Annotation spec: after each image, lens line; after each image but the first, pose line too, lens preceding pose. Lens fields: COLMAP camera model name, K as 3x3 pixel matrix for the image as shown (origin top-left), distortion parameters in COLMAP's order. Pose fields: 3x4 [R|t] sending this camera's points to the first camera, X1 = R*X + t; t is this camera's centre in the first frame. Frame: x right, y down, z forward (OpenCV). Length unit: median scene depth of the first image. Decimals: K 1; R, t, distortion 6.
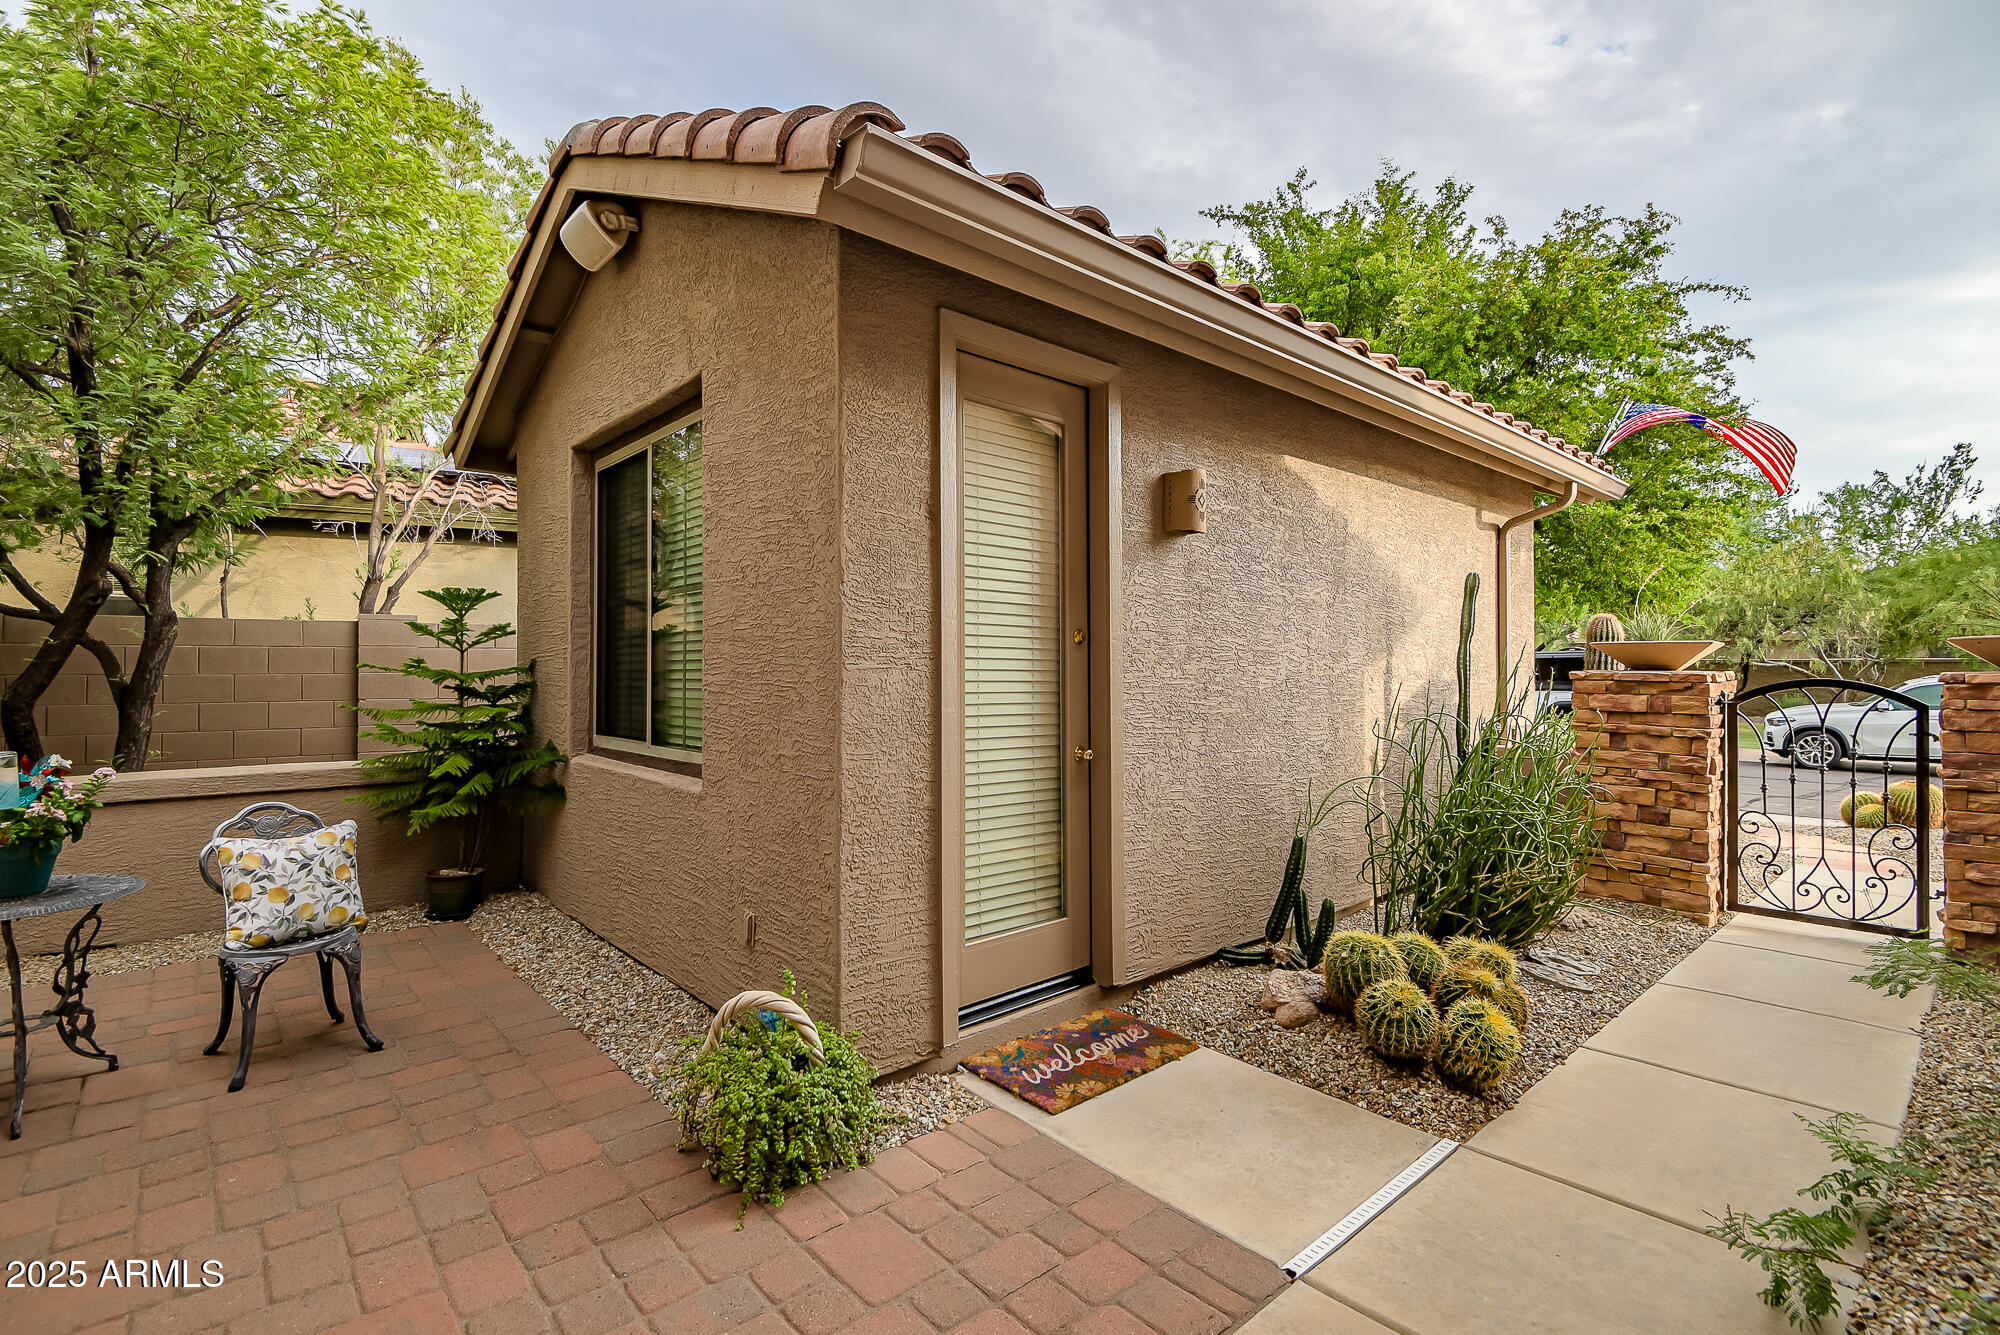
lens RADIAL K [[908.9, 0, 1009.5], [0, 908.9, 659.4], [0, 0, 1]] dist [-0.009691, -0.005589]
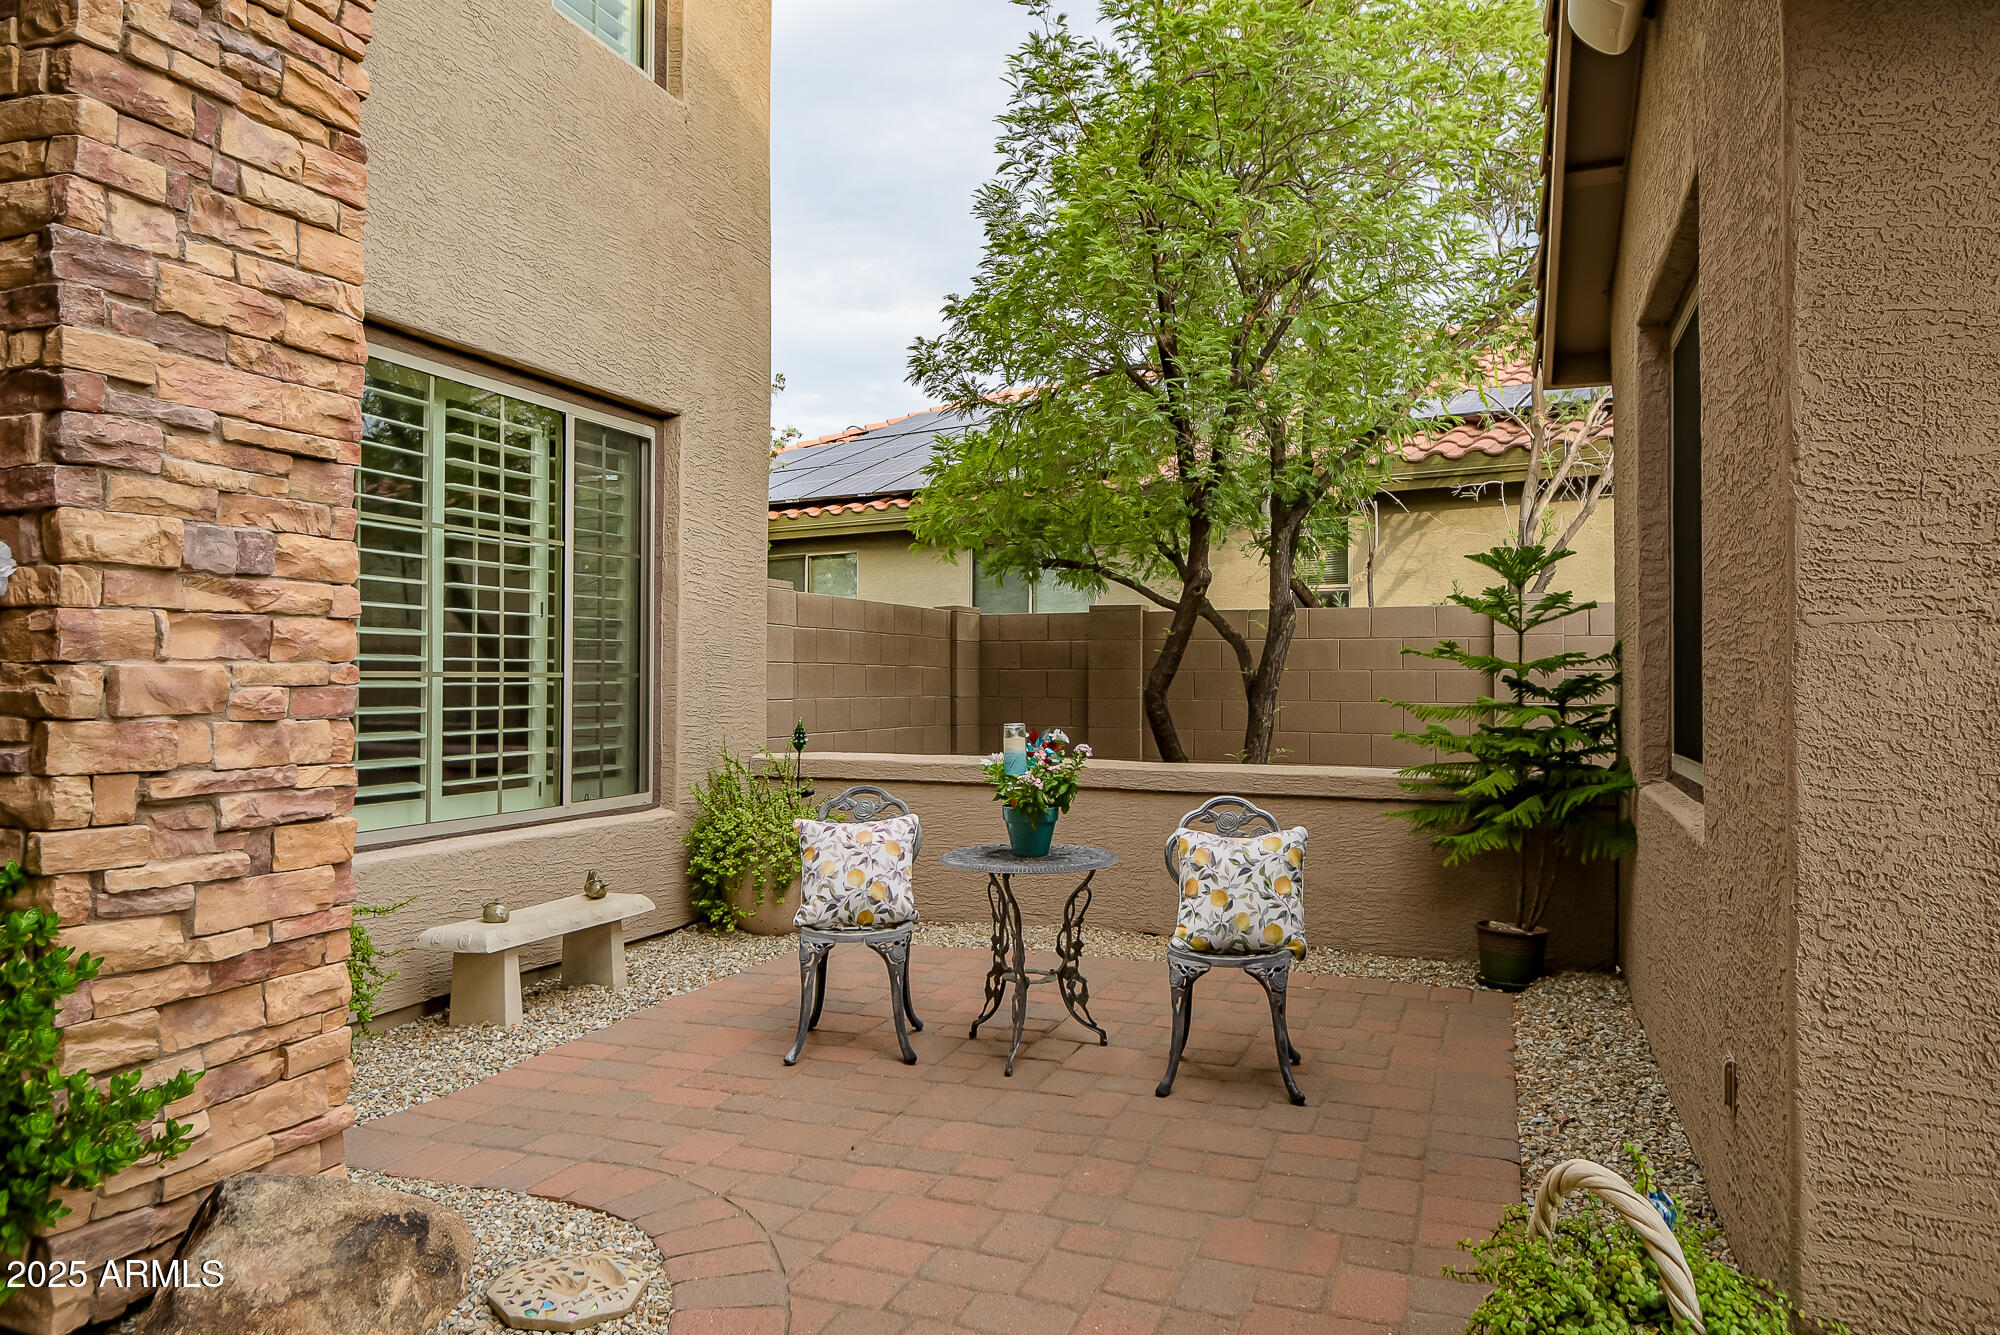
lens RADIAL K [[1299.7, 0, 1002.3], [0, 1299.7, 661.2], [0, 0, 1]] dist [0.008123, -0.003733]
pose [[0.453829, -0.007036, -0.891061, 0.252397], [0.003366, 0.999975, -0.006182, 0.032033], [0.891082, -0.000193, 0.453841, 0.215862]]
